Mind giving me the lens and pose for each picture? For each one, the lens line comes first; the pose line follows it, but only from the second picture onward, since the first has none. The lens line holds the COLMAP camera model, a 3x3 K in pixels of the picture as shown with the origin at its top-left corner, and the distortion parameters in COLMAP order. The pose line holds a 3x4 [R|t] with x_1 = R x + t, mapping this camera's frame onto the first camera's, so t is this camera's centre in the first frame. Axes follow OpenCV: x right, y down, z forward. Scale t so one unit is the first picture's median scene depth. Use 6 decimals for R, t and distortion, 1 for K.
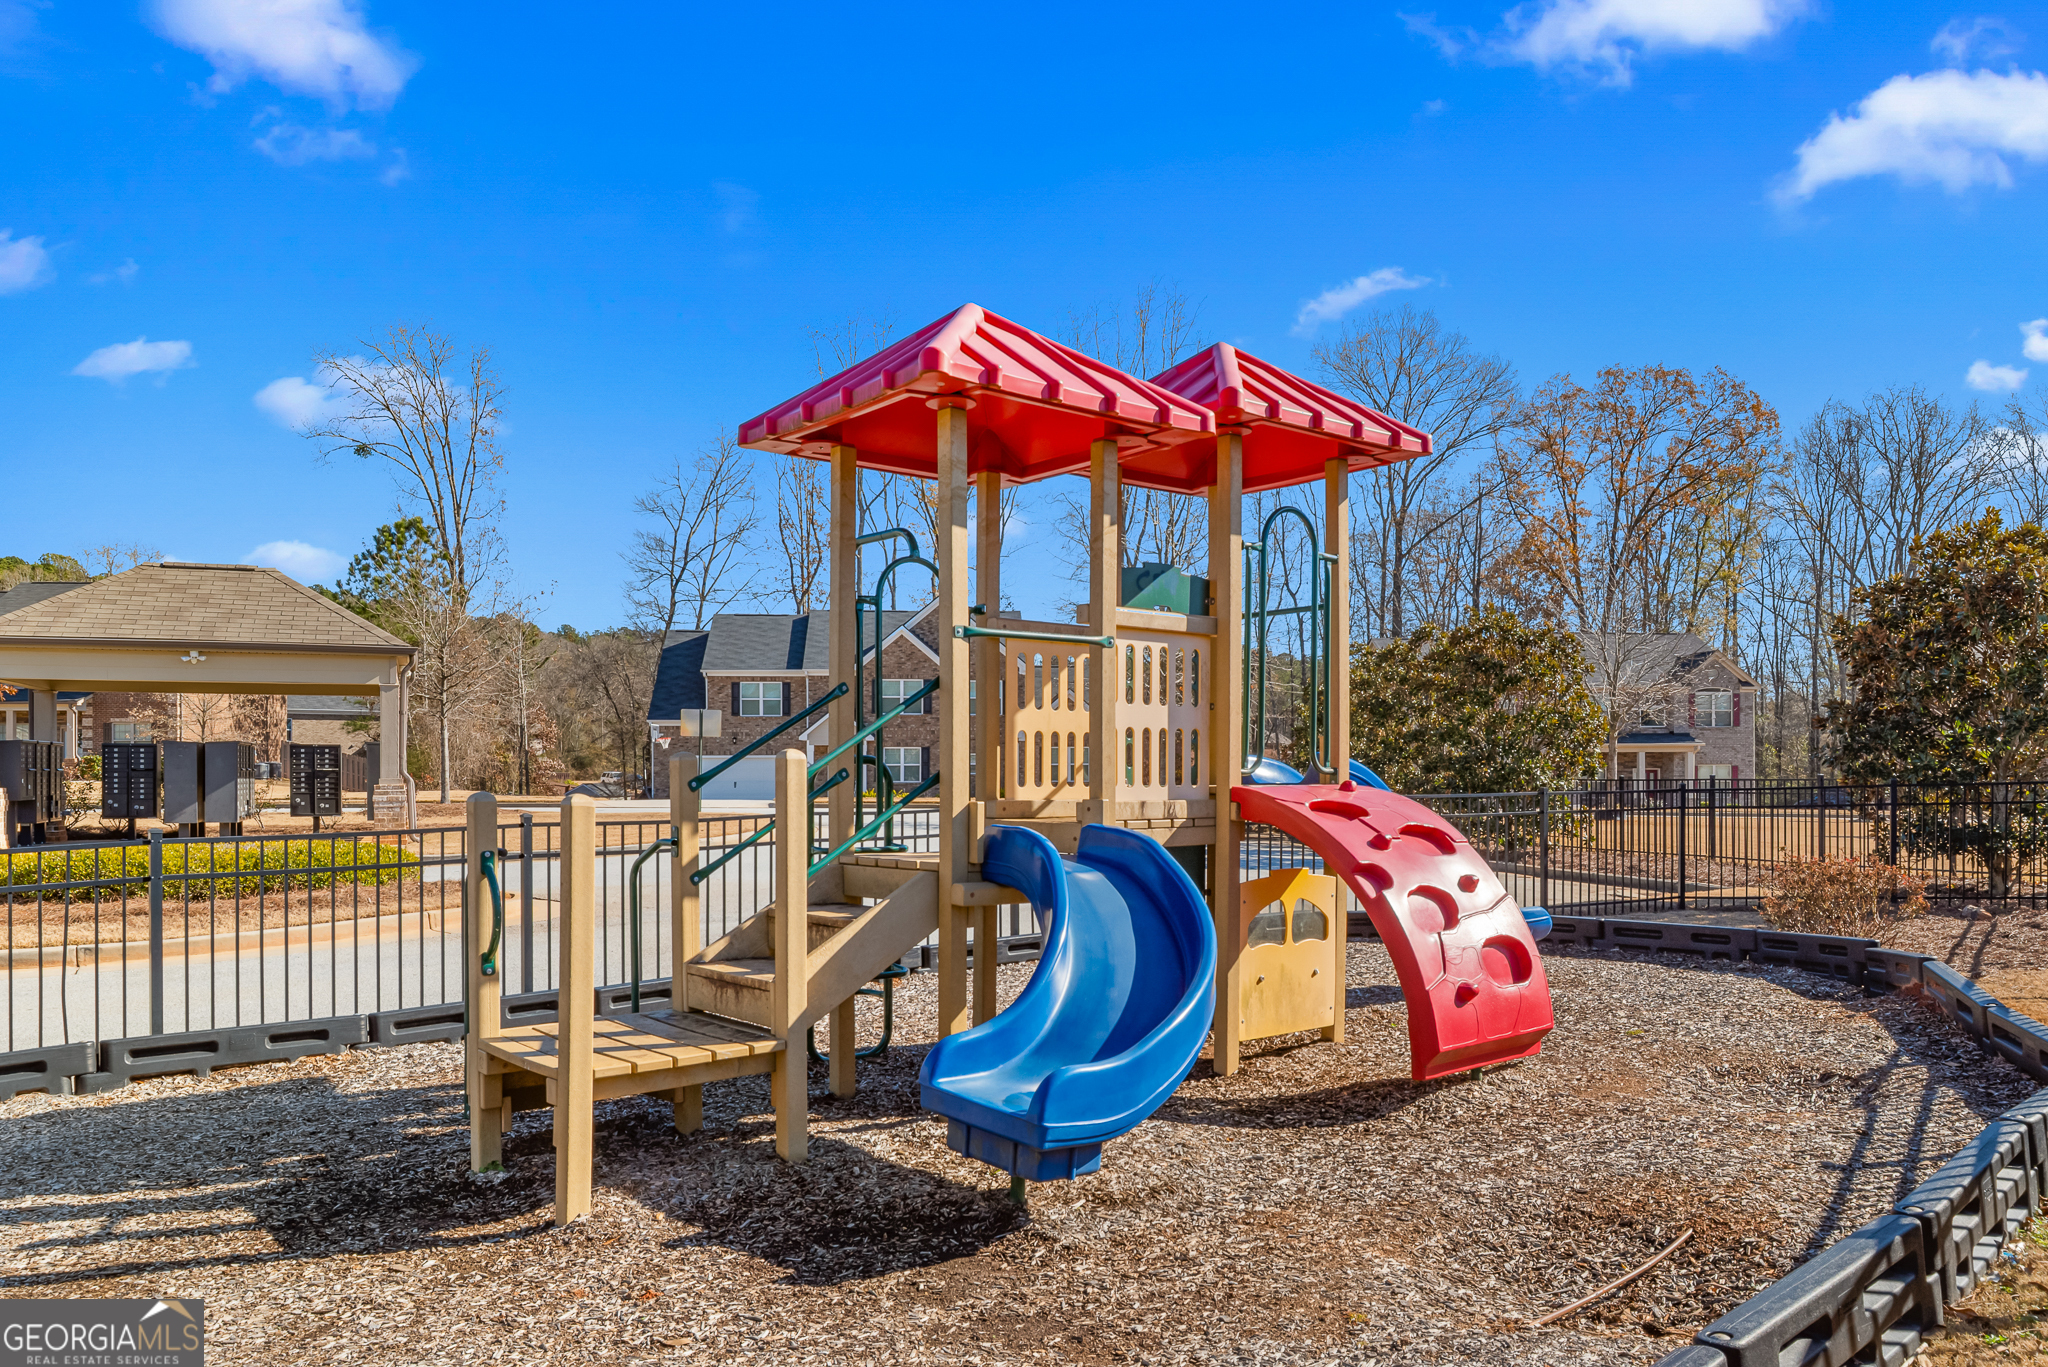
lens RADIAL K [[1473.4, 0, 1107.3], [0, 1473.4, 685.2], [0, 0, 1]] dist [-0.032599, -0.001866]
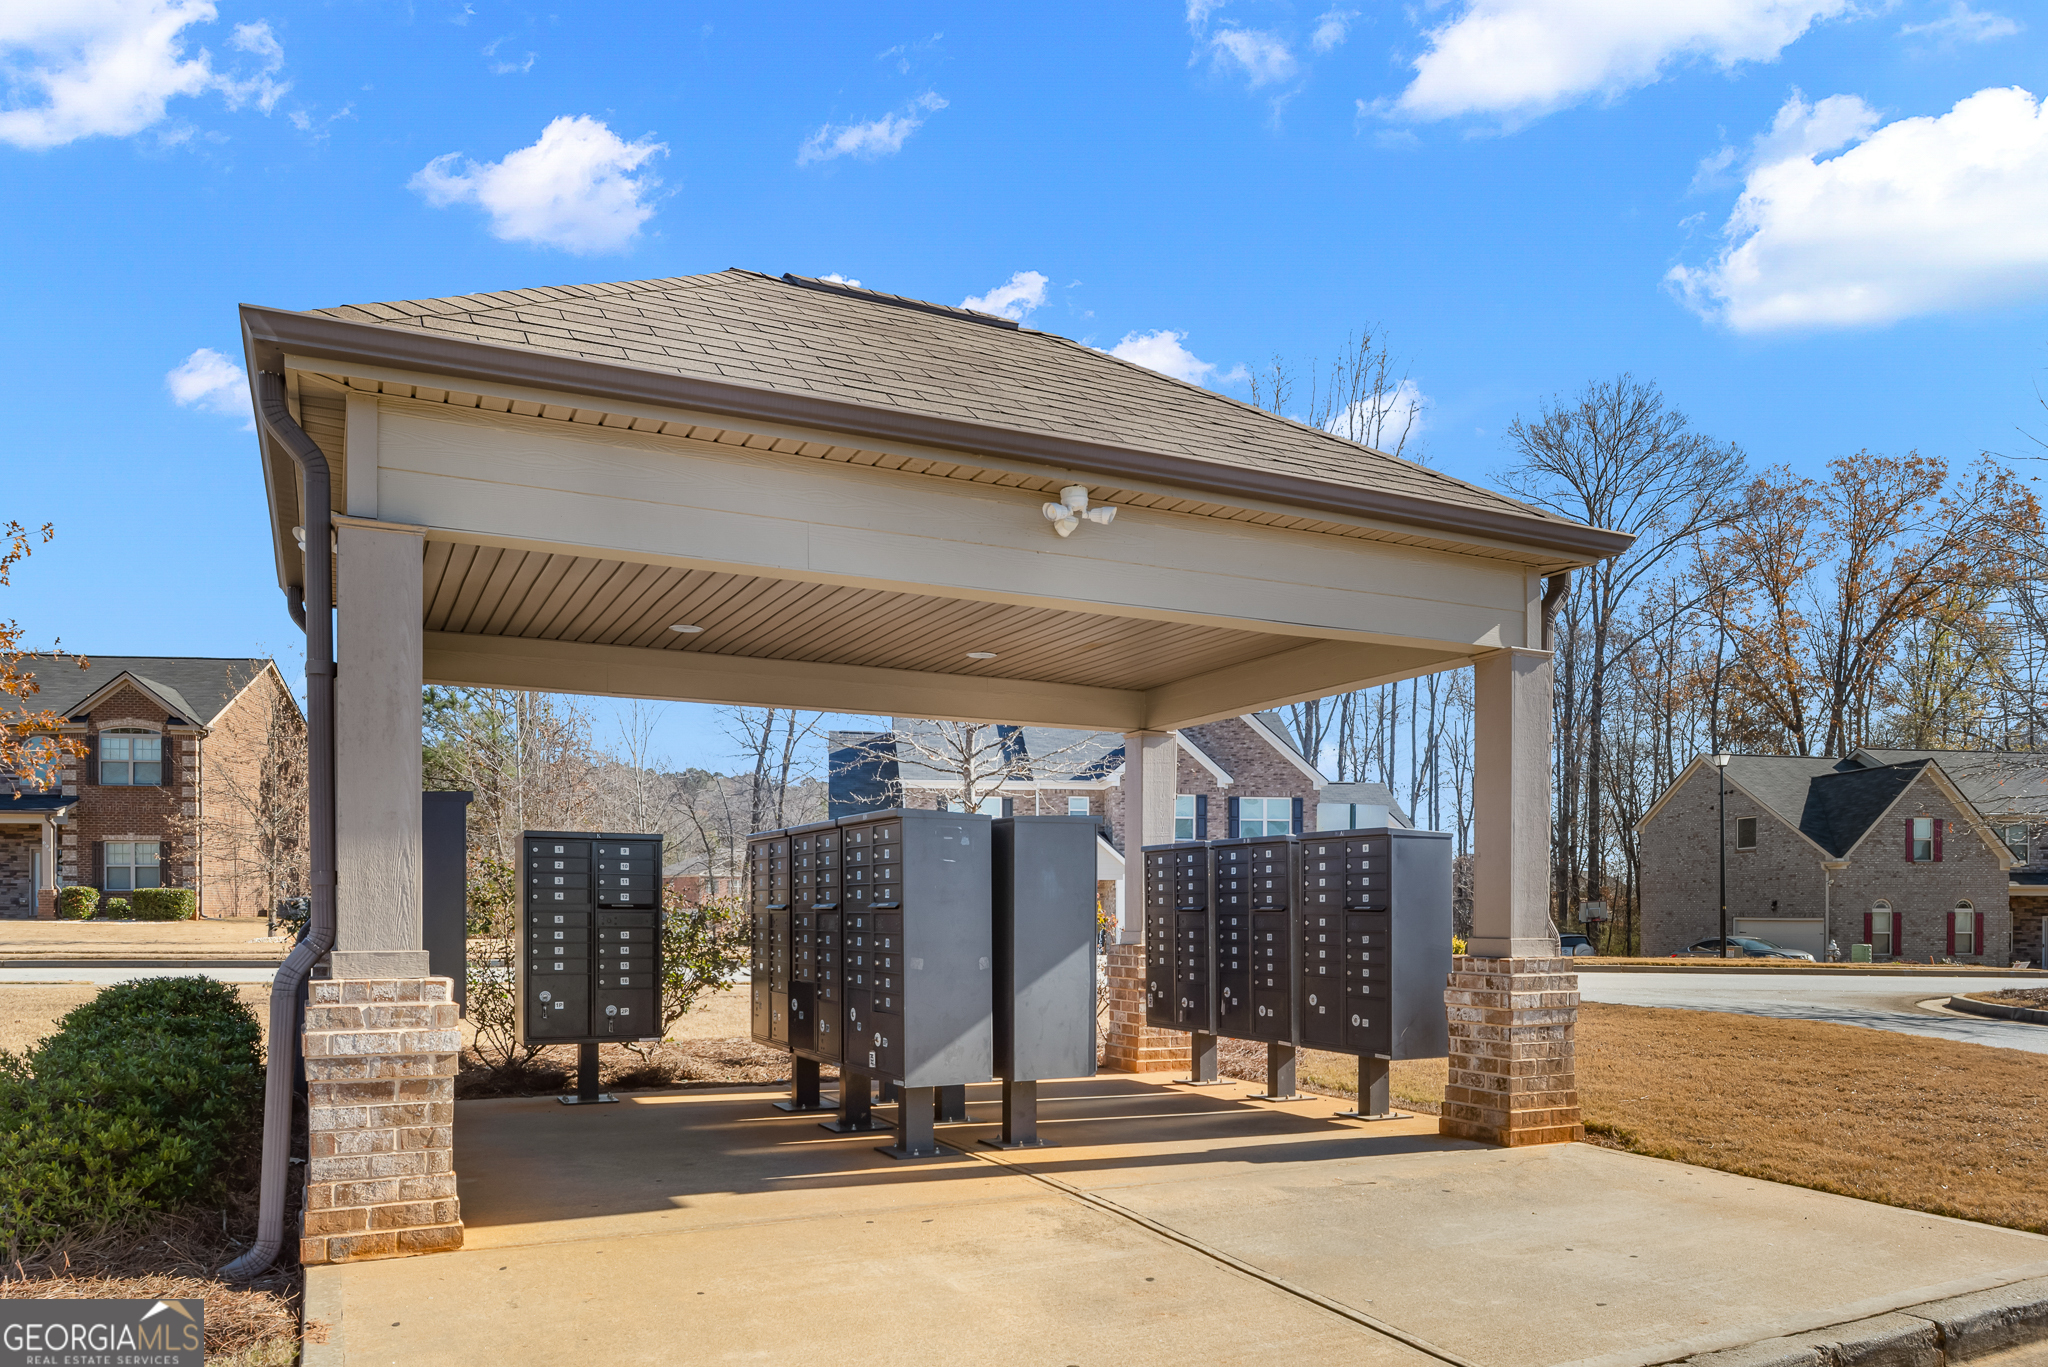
lens RADIAL K [[1473.4, 0, 1107.3], [0, 1473.4, 685.2], [0, 0, 1]] dist [-0.032599, -0.001866]
pose [[0.998820, 0.011825, 0.047095, -0.163478], [-0.007199, 0.995239, -0.097194, 0.011175], [-0.048020, 0.096740, 0.994151, 0.183445]]
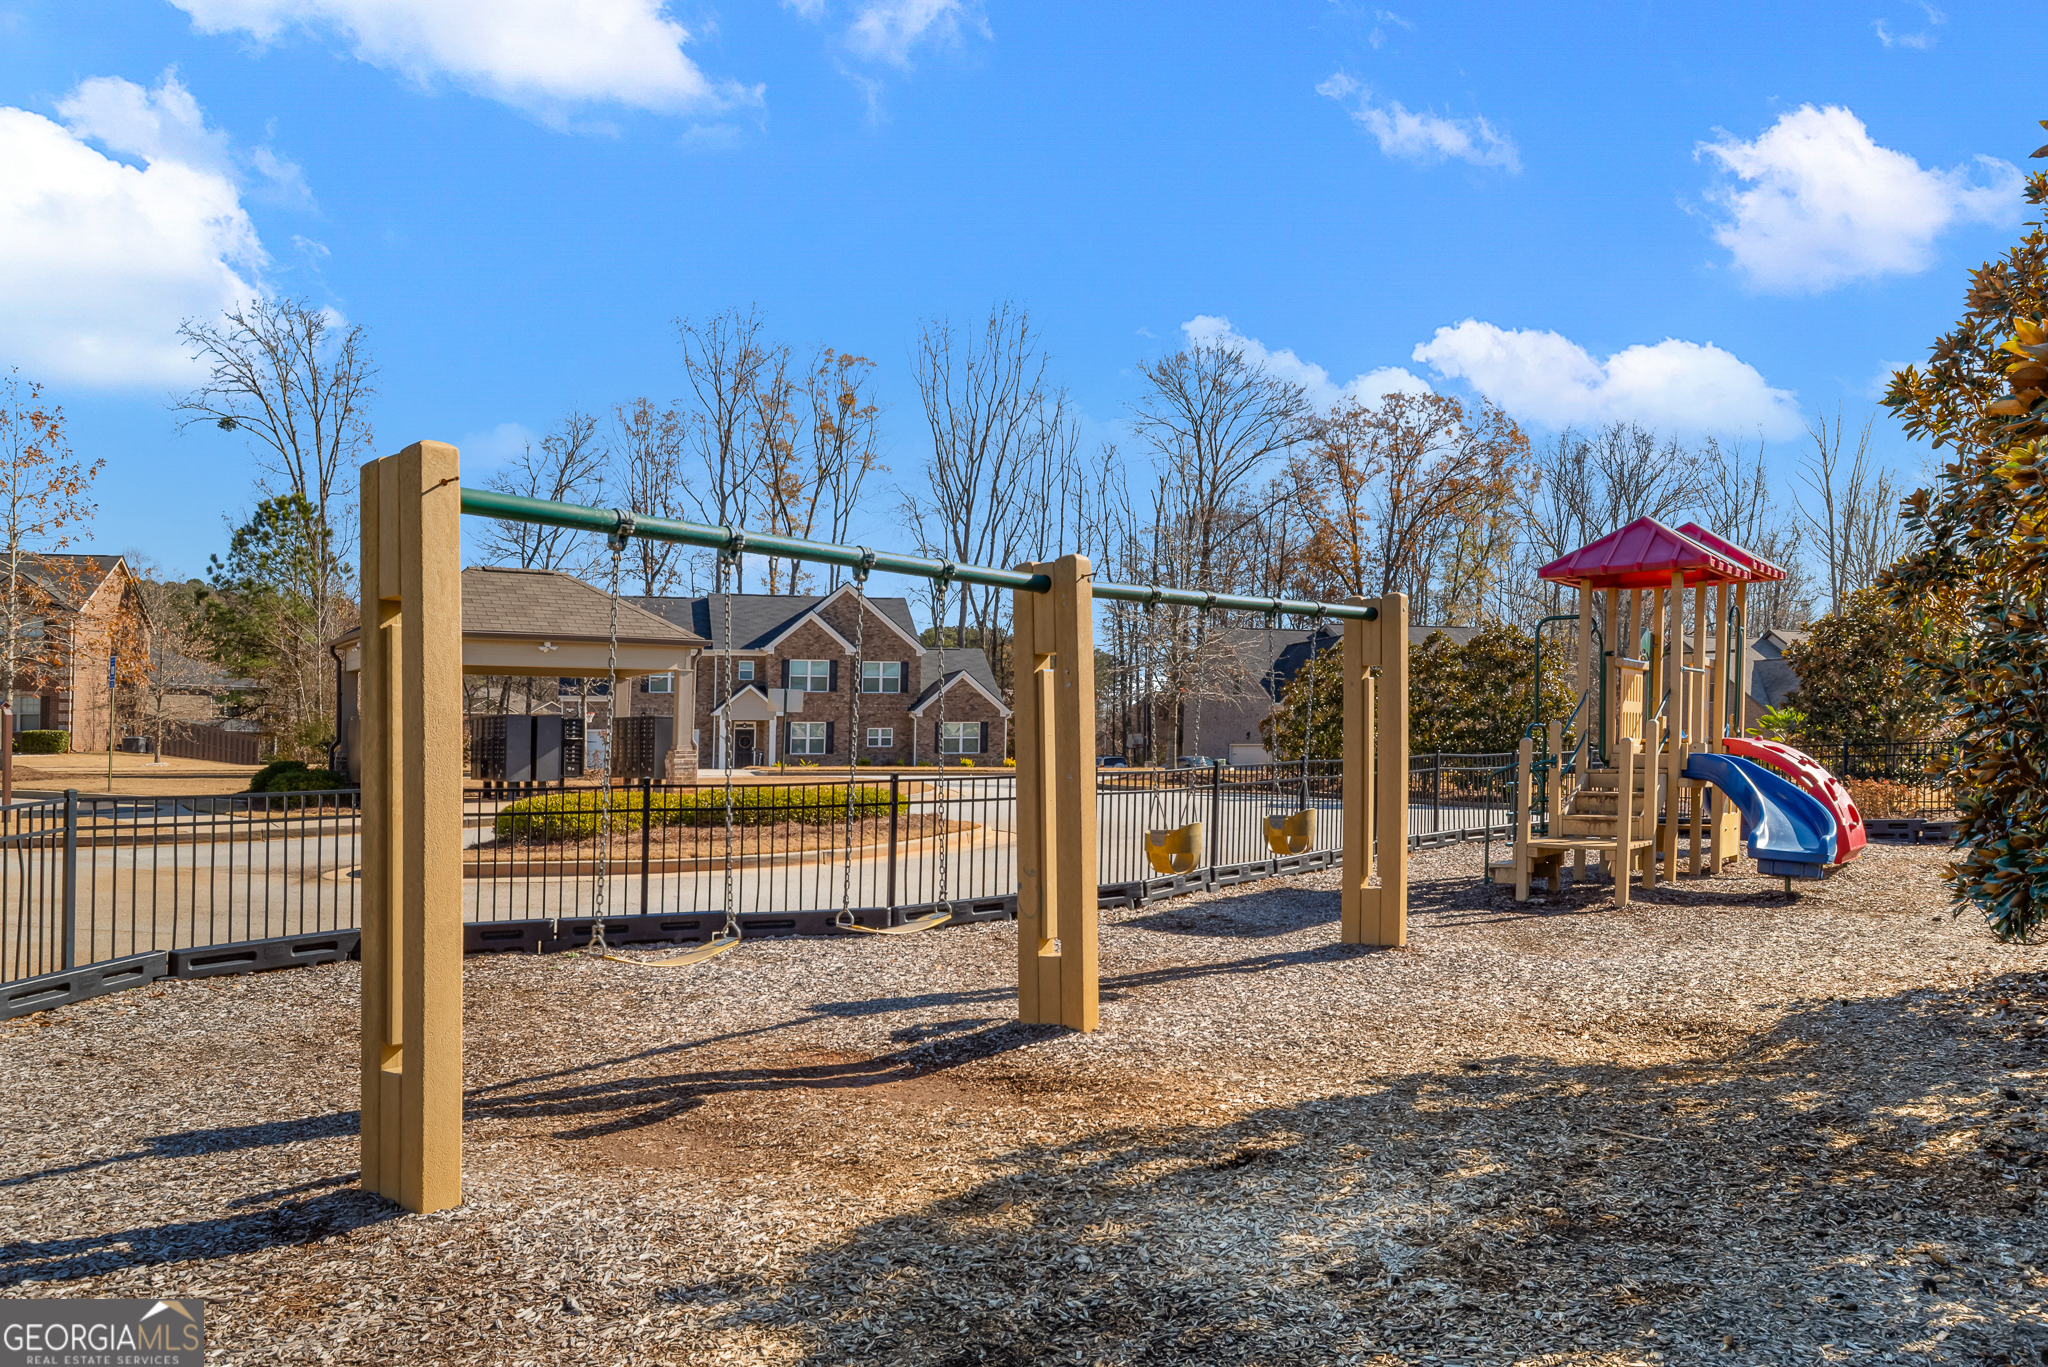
lens RADIAL K [[1473.4, 0, 1107.3], [0, 1473.4, 685.2], [0, 0, 1]] dist [-0.032599, -0.001866]
pose [[0.979357, 0.006450, 0.202035, -0.112923], [-0.009634, 0.999844, 0.014780, -0.002696], [-0.201908, -0.016421, 0.979267, -0.087794]]
